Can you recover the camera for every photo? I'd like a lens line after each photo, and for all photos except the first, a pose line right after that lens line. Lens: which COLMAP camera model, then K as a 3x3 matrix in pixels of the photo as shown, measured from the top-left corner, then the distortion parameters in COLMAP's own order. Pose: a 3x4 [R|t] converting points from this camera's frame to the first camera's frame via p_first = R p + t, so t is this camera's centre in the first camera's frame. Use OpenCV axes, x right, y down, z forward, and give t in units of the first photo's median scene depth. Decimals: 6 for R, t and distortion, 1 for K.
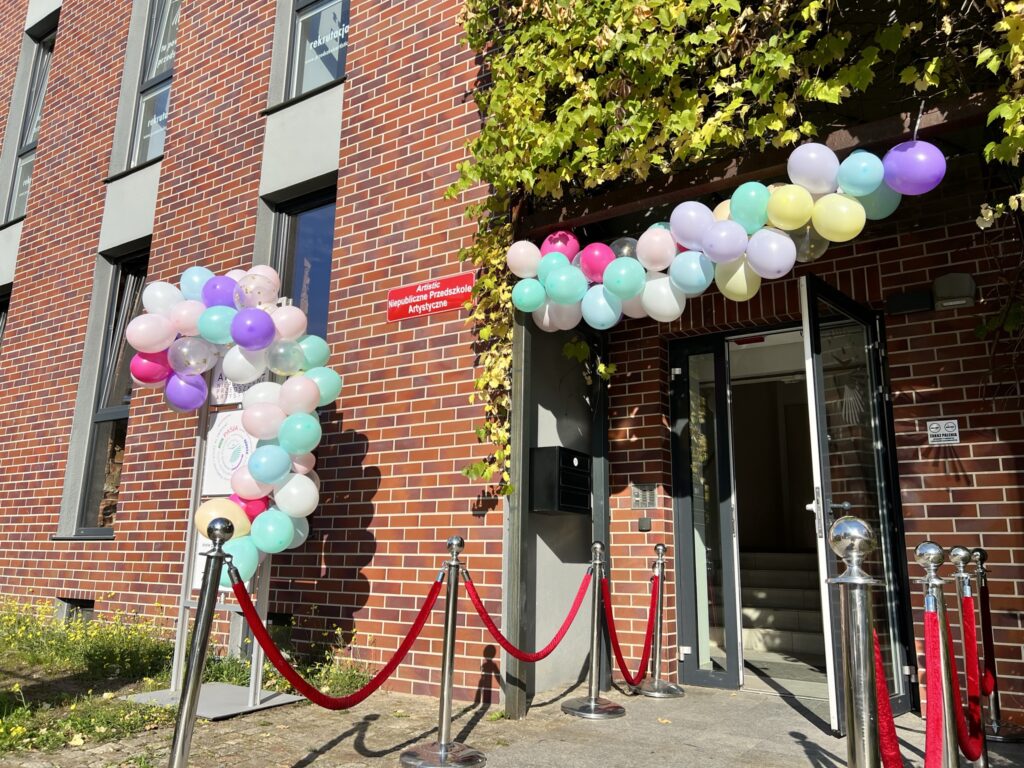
lens RADIAL K [[779.6, 0, 512.8], [0, 779.6, 381.9], [0, 0, 1]] dist [-0.004894, -0.003483]
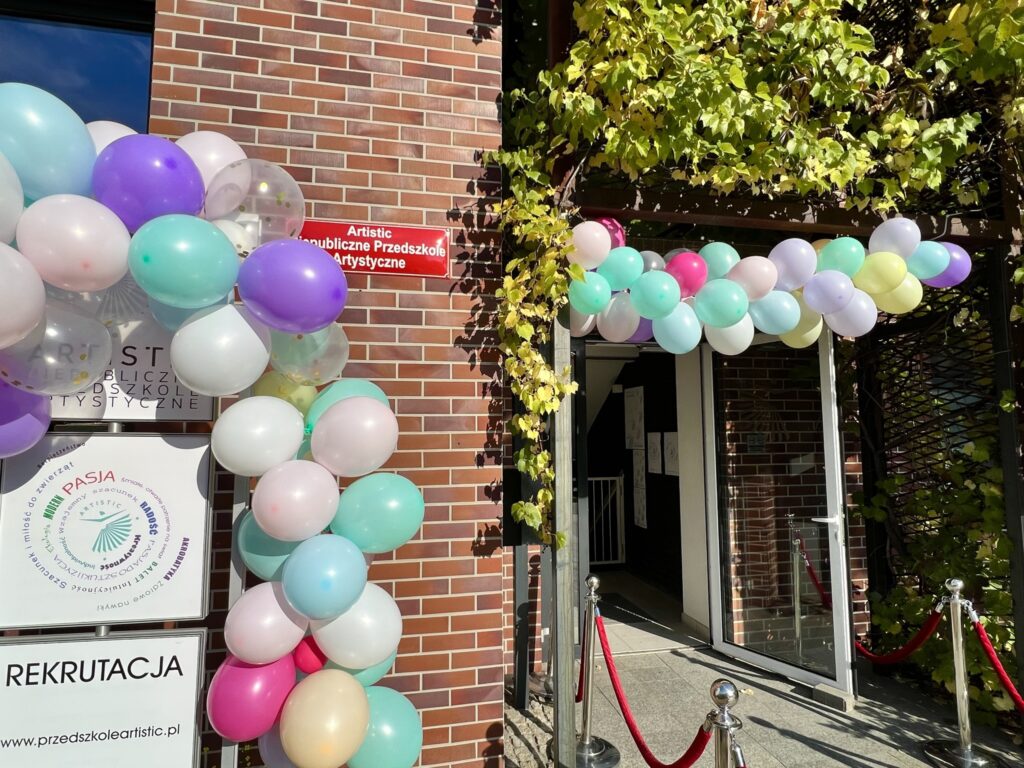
lens RADIAL K [[561.0, 0, 512.6], [0, 561.0, 385.9], [0, 0, 1]] dist [-0.008972, -0.001493]
pose [[0.694599, 0.044435, 0.718024, -0.377751], [-0.133082, 0.988801, 0.067548, -0.038469], [-0.706981, -0.142475, 0.692733, 0.556601]]
